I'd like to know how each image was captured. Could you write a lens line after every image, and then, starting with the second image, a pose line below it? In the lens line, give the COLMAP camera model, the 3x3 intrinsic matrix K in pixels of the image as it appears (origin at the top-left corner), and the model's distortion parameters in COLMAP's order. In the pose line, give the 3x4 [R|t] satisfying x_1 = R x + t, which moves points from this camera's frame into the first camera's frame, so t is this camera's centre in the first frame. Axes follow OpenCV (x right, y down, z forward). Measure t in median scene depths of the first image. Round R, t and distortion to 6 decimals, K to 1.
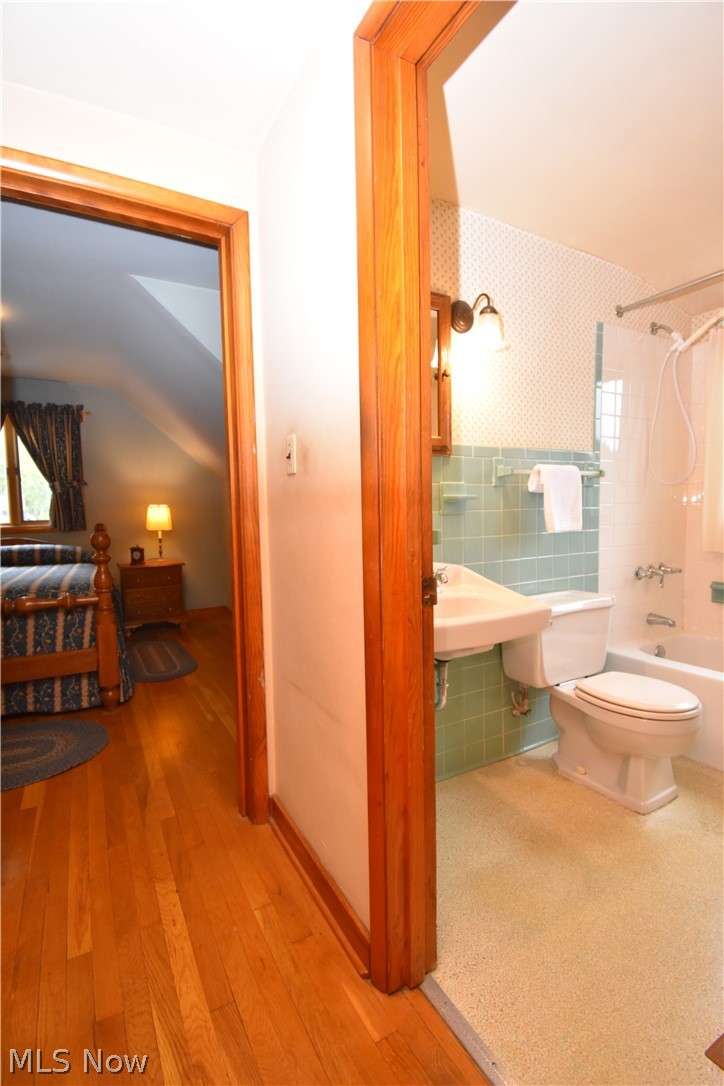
lens RADIAL K [[479.0, 0, 367.8], [0, 479.0, 545.3], [0, 0, 1]] dist [0.023142, -0.025532]
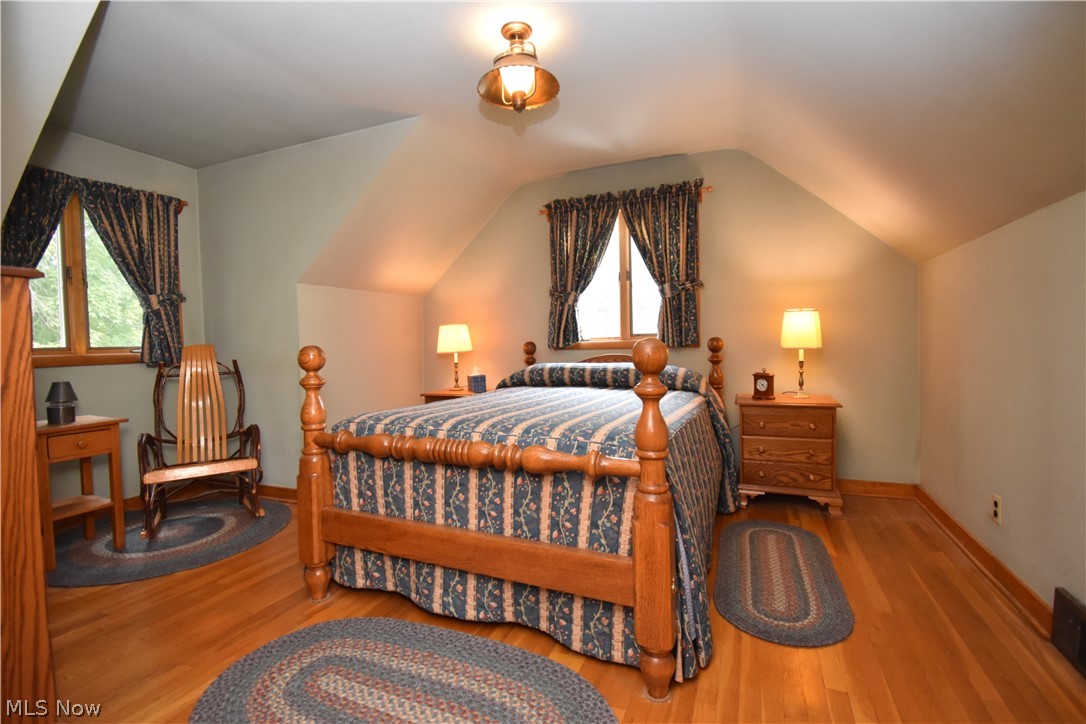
lens RADIAL K [[479.0, 0, 544.0], [0, 479.0, 358.3], [0, 0, 1]] dist [0.023142, -0.025532]
pose [[0.592105, 0.028092, -0.805371, -0.134455], [-0.048896, 0.998803, -0.001109, -0.000692], [0.804376, 0.040036, 0.592770, 0.386170]]
